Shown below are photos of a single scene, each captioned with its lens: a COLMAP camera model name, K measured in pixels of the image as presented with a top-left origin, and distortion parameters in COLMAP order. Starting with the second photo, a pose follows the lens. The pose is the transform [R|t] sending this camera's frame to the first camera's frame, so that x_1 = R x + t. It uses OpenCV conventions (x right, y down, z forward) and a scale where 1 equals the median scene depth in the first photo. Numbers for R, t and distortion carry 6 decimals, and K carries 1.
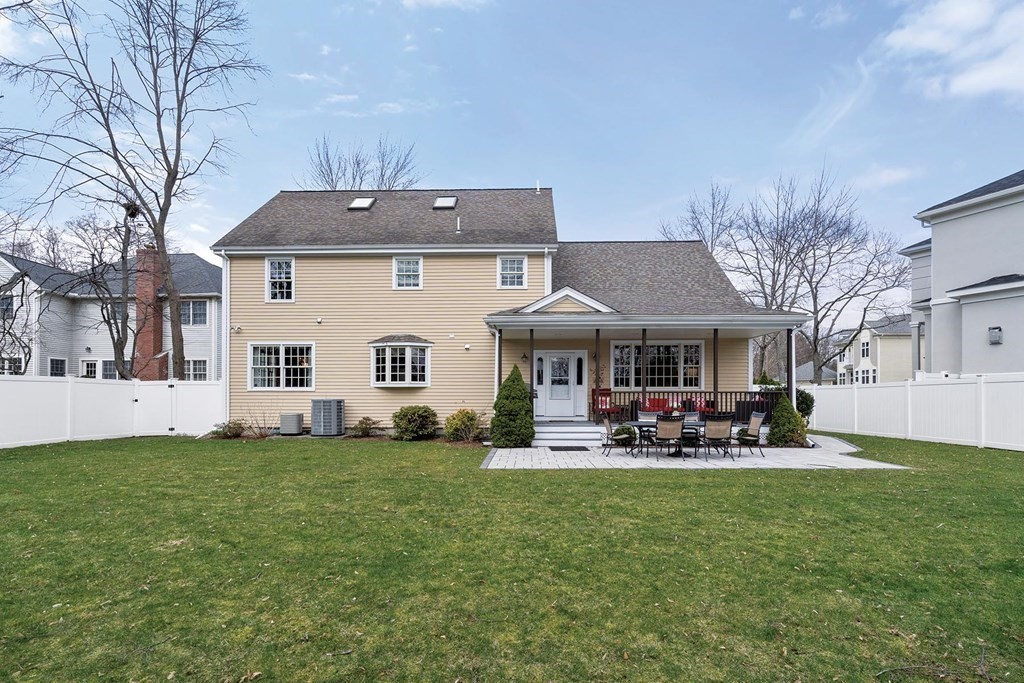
lens RADIAL K [[467.2, 0, 522.4], [0, 467.2, 391.3], [0, 0, 1]] dist [0.000377, -0.000046]
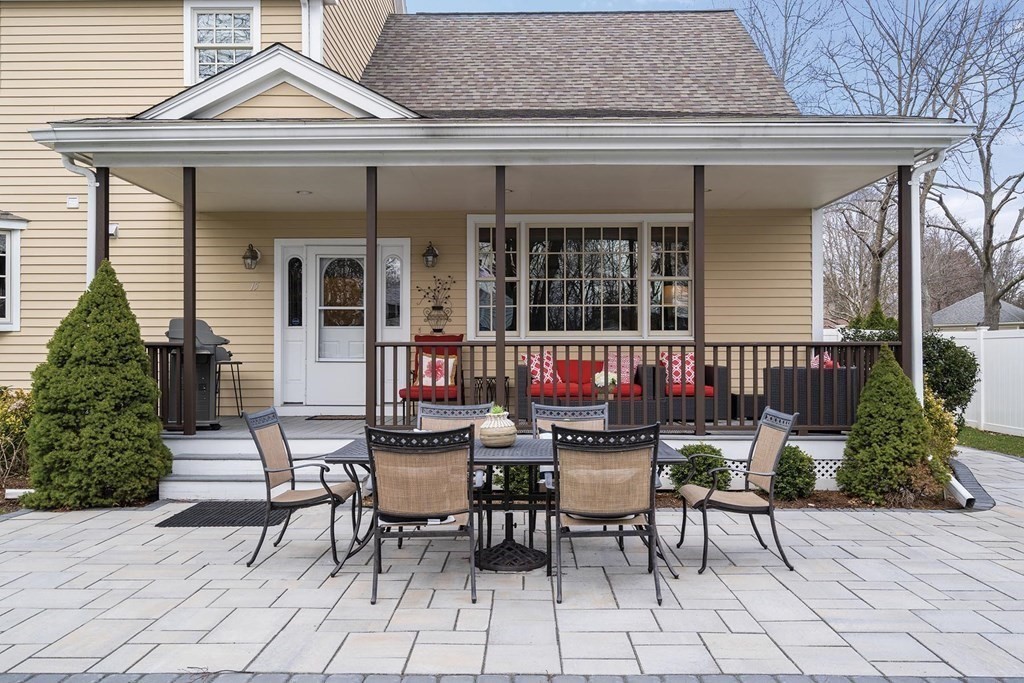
lens RADIAL K [[762.0, 0, 512.0], [0, 762.0, 342.2], [0, 0, 1]] dist [0.010327, -0.000388]
pose [[0.999998, 0.001016, 0.001991, 0.226974], [-0.001011, 0.999997, -0.002369, 0.001648], [-0.001993, 0.002367, 0.999995, 0.350512]]
